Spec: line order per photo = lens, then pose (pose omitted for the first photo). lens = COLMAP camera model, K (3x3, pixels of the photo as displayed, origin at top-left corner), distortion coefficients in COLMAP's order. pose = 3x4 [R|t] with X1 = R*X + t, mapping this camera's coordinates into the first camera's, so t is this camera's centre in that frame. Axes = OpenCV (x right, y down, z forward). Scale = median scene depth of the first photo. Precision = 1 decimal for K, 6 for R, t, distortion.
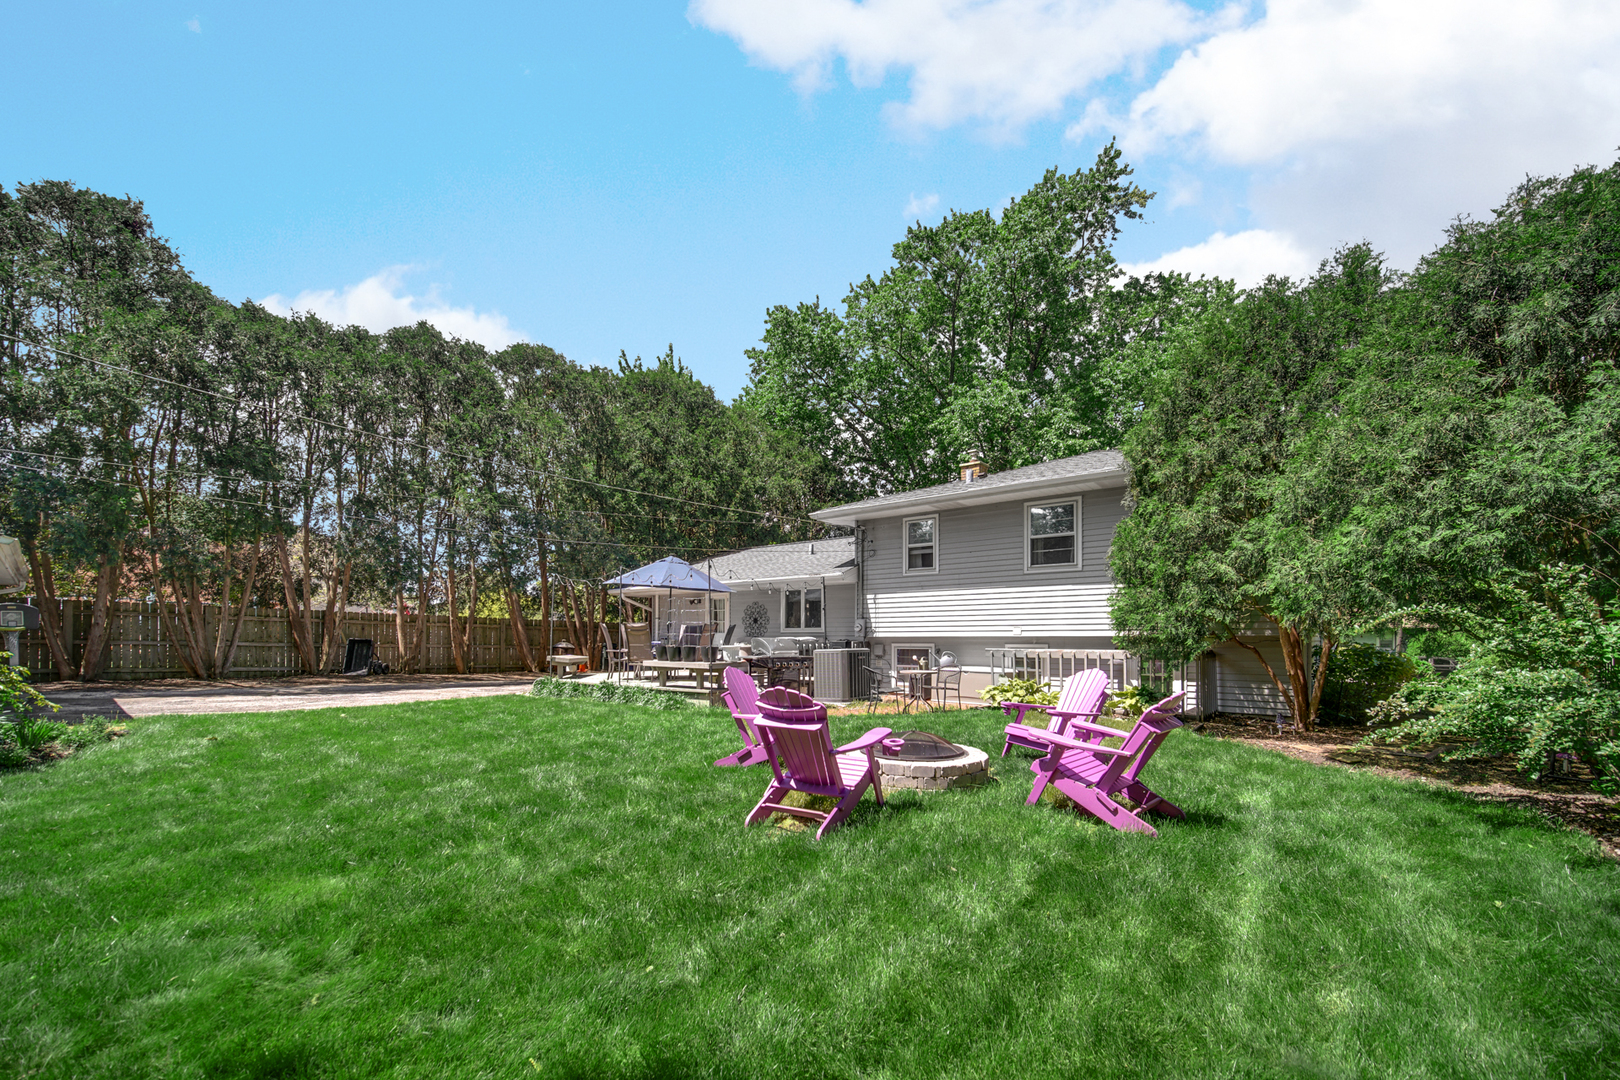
lens RADIAL K [[660.7, 0, 804.2], [0, 660.7, 595.1], [0, 0, 1]] dist [-0.000745, -0.000099]
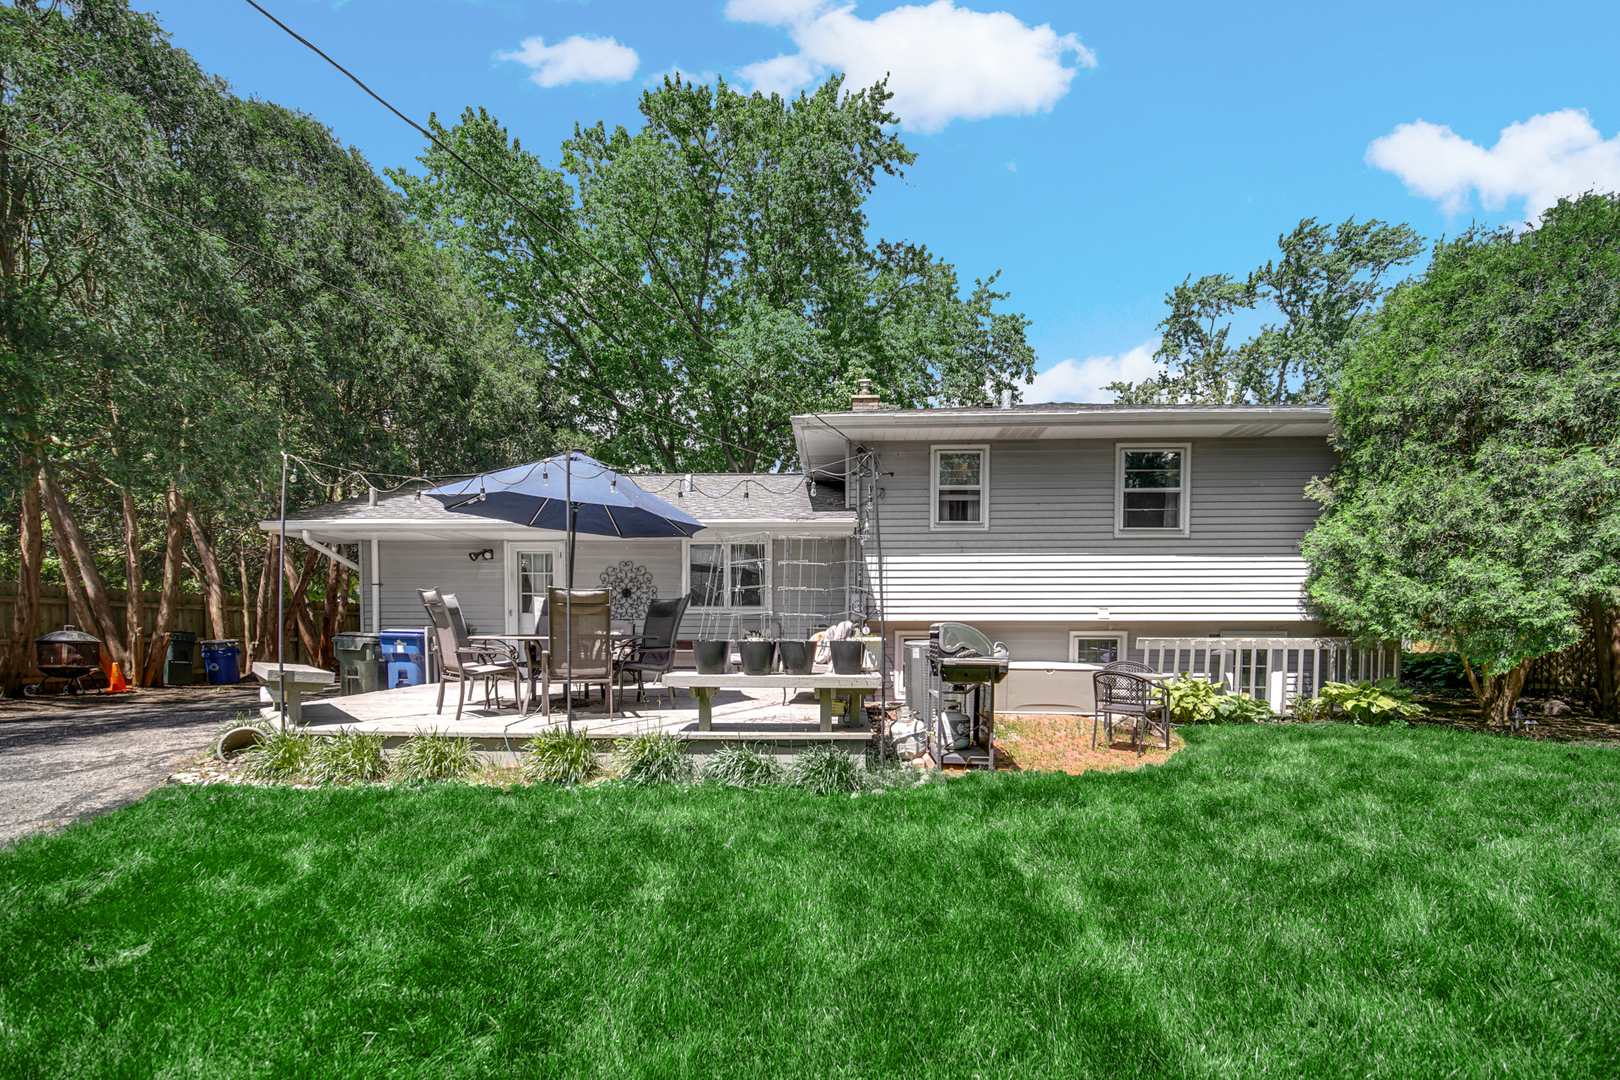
lens RADIAL K [[681.7, 0, 809.0], [0, 681.7, 629.0], [0, 0, 1]] dist [-0.001439, -0.000151]
pose [[0.812006, -0.008386, 0.583588, -0.362397], [-0.038117, 0.997000, 0.067363, 0.028841], [-0.582402, -0.076944, 0.809251, 0.499228]]
